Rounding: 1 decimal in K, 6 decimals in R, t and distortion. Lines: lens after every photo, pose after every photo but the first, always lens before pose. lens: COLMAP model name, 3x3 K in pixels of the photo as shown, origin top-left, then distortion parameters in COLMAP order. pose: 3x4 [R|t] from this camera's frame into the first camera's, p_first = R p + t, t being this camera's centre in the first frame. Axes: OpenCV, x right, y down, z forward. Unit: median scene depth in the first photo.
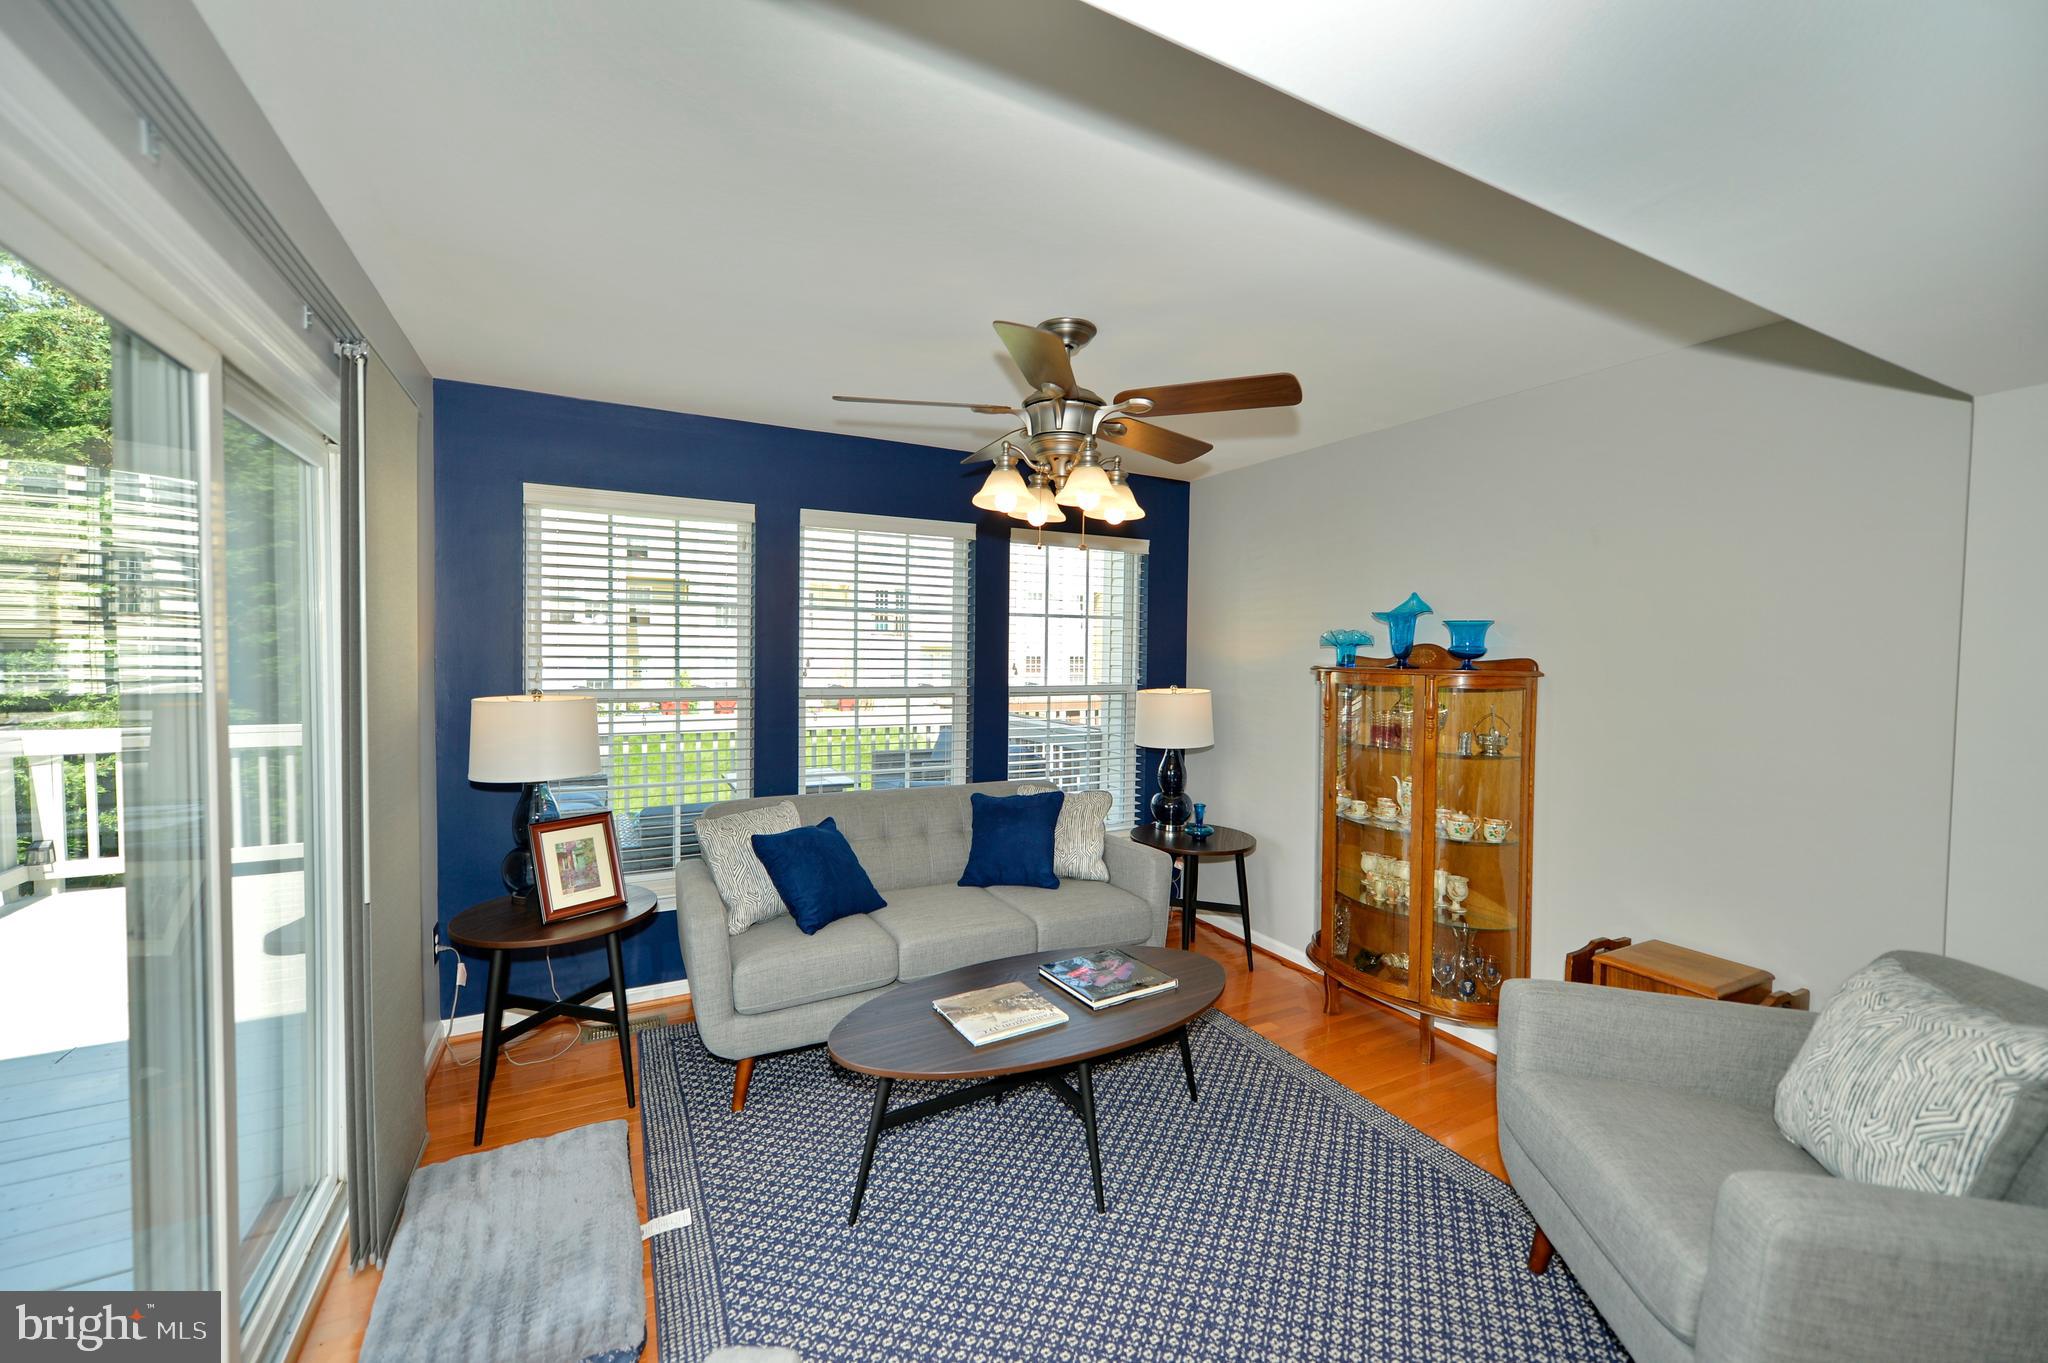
lens RADIAL K [[791.1, 0, 1029.3], [0, 791.1, 676.4], [0, 0, 1]] dist [0.005542, -0.000263]
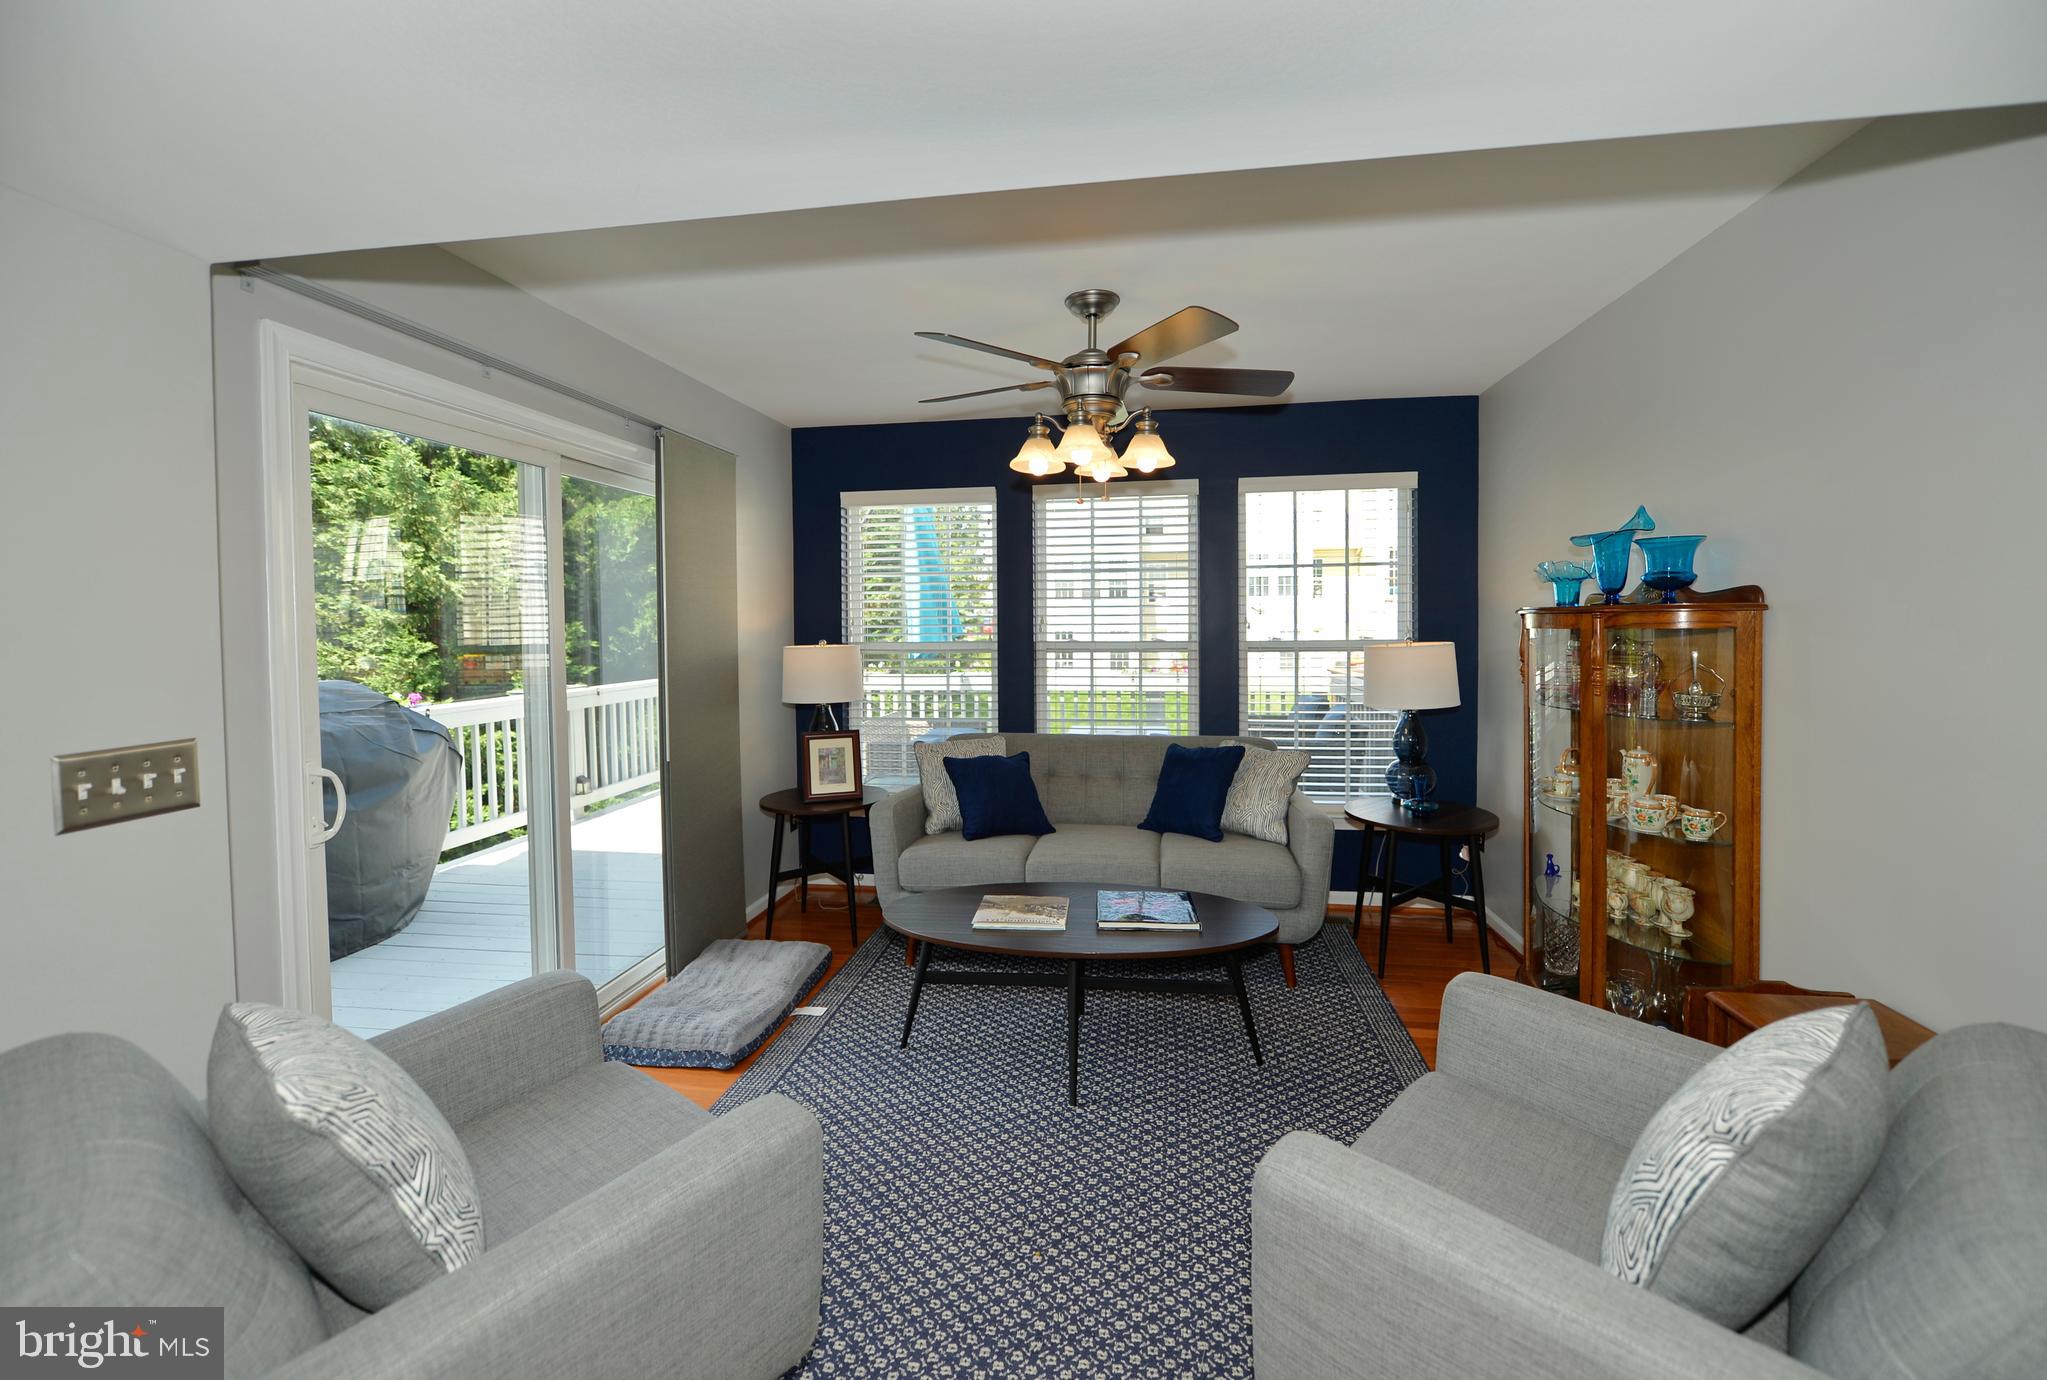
lens RADIAL K [[841.1, 0, 1042.2], [0, 841.1, 647.4], [0, 0, 1]] dist [-0.012703, 0.000310]
pose [[0.808063, -0.002722, -0.589090, 0.540675], [0.000217, 0.999991, -0.004322, 0.034815], [0.589096, 0.003364, 0.808056, 0.026362]]
